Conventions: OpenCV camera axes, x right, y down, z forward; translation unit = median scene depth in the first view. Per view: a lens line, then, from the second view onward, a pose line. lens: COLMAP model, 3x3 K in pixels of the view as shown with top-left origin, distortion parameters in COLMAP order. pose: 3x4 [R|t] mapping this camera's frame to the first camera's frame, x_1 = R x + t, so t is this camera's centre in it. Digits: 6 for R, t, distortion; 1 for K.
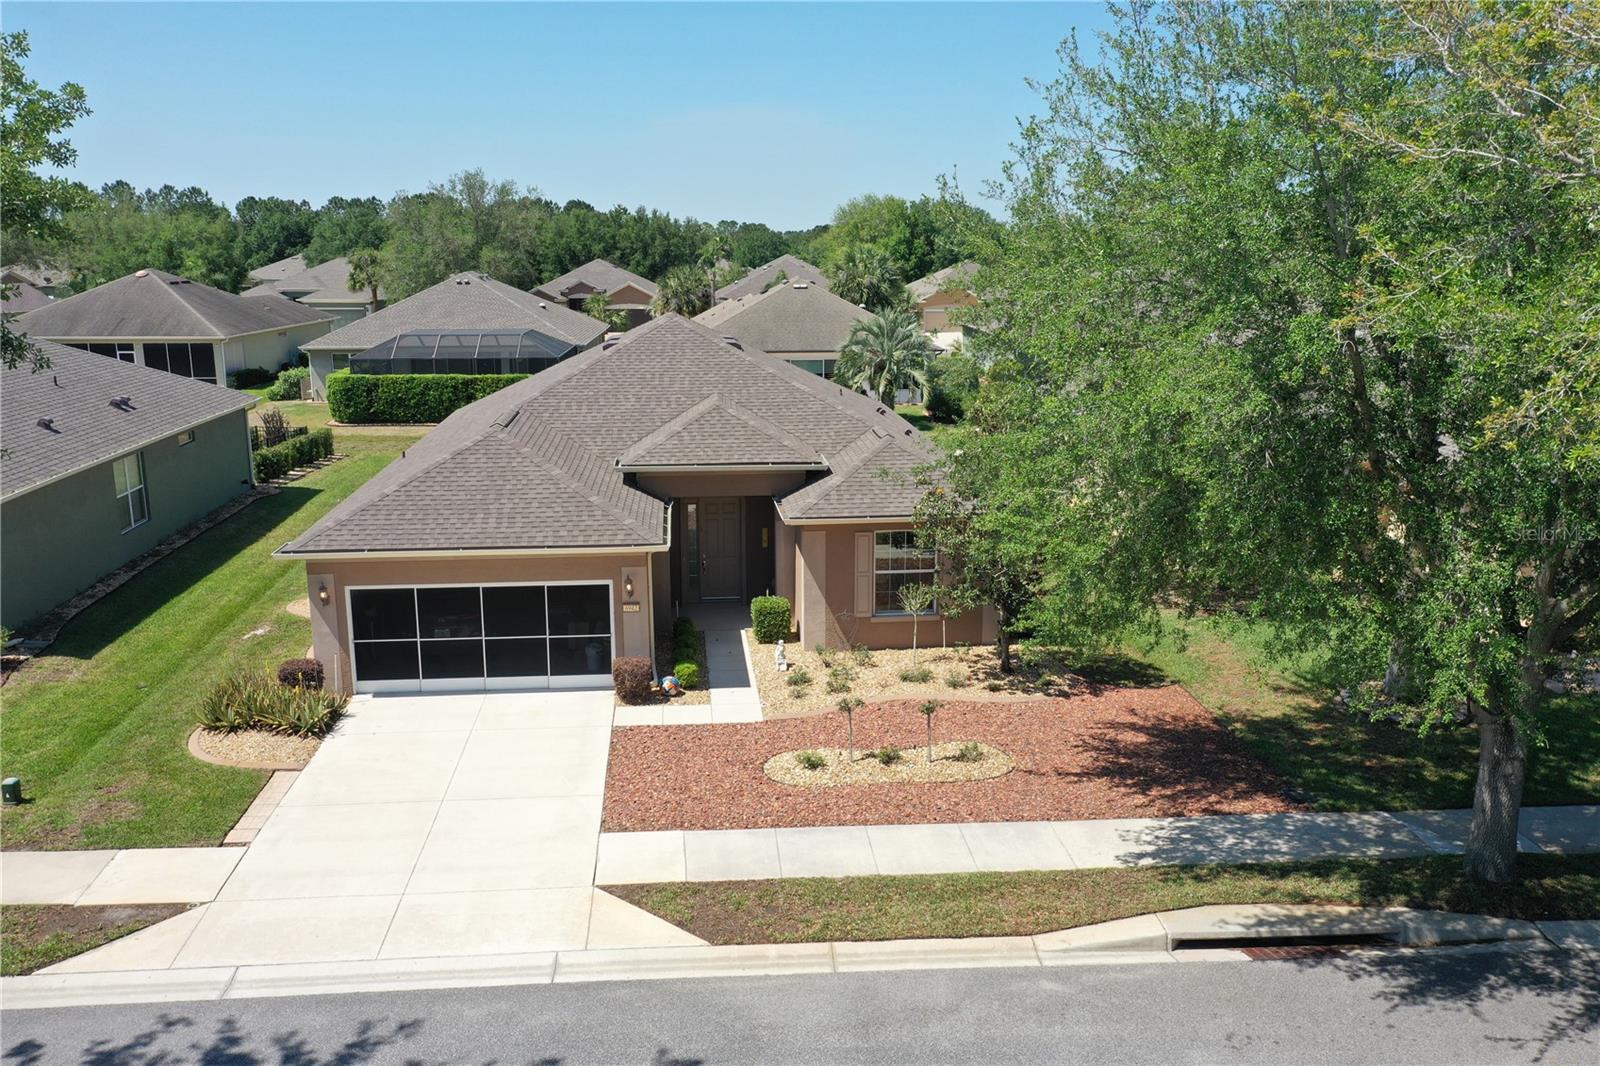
lens RADIAL K [[1266.3, 0, 795.3], [0, 1266.3, 529.4], [0, 0, 1]] dist [0.000316, 0.001724]
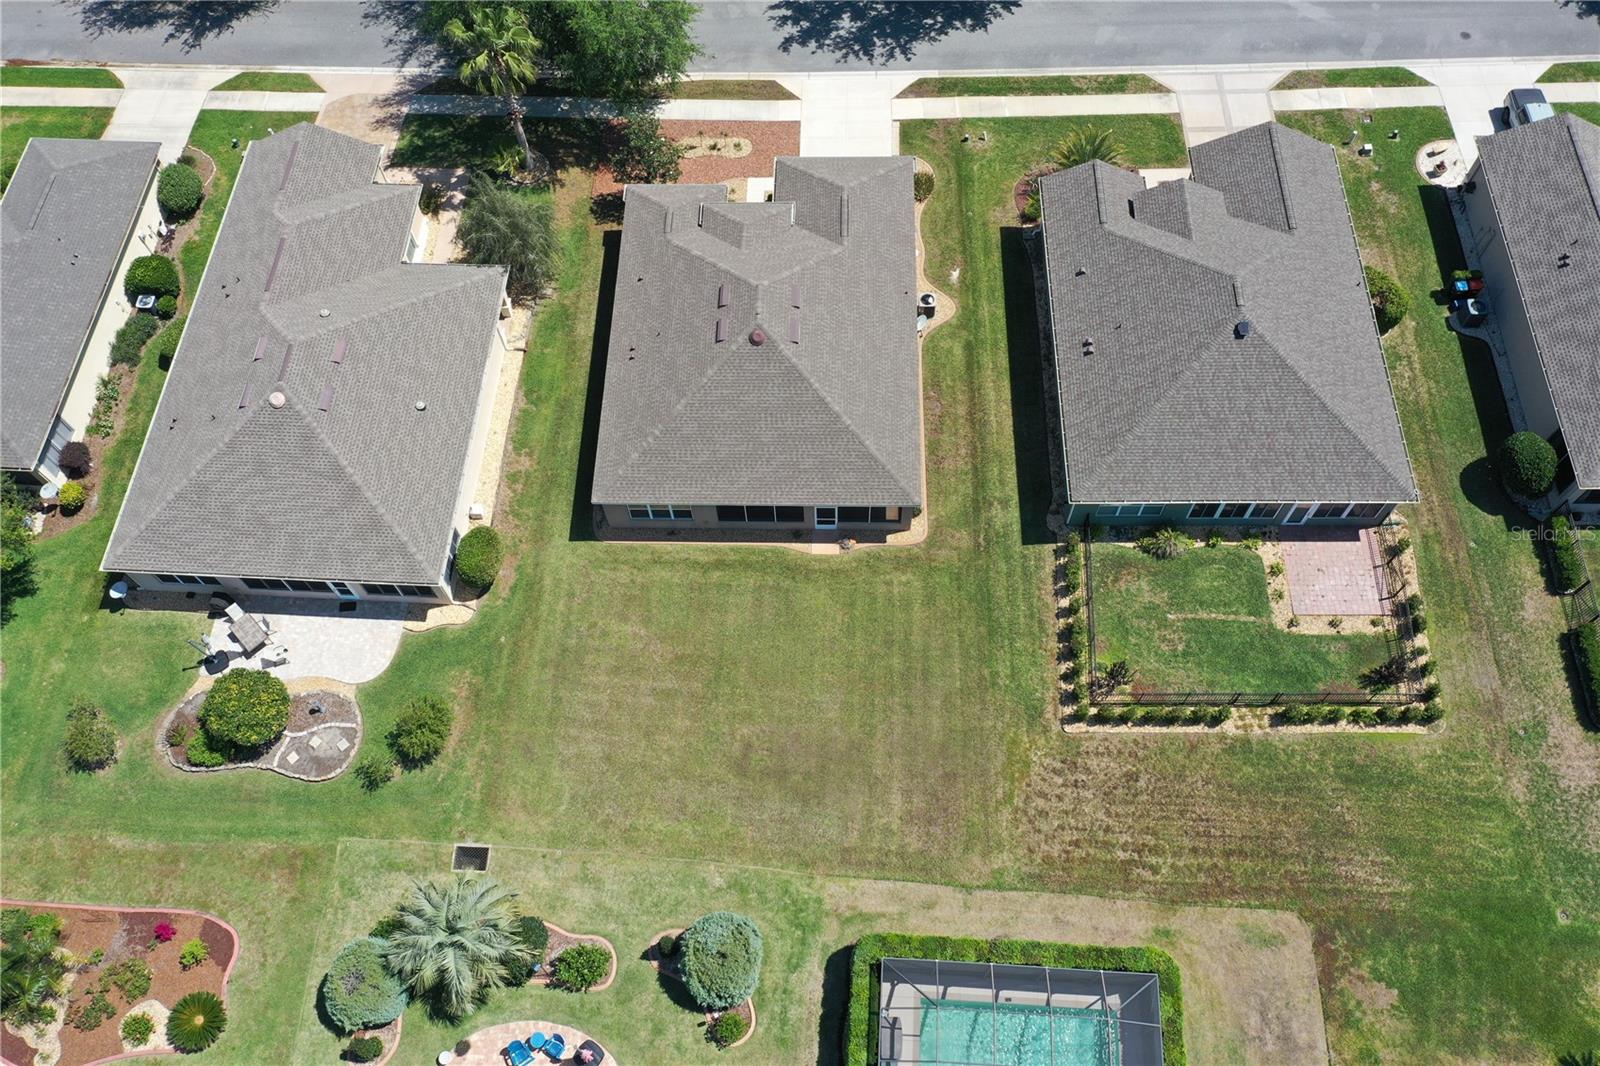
lens RADIAL K [[1266.3, 0, 801.2], [0, 1266.3, 524.3], [0, 0, 1]] dist [0.000316, 0.001724]
pose [[-0.992017, -0.095284, 0.082598, -0.450823], [0.055388, 0.259201, 0.964234, -2.385038], [-0.113285, 0.961112, -0.251854, 2.413067]]
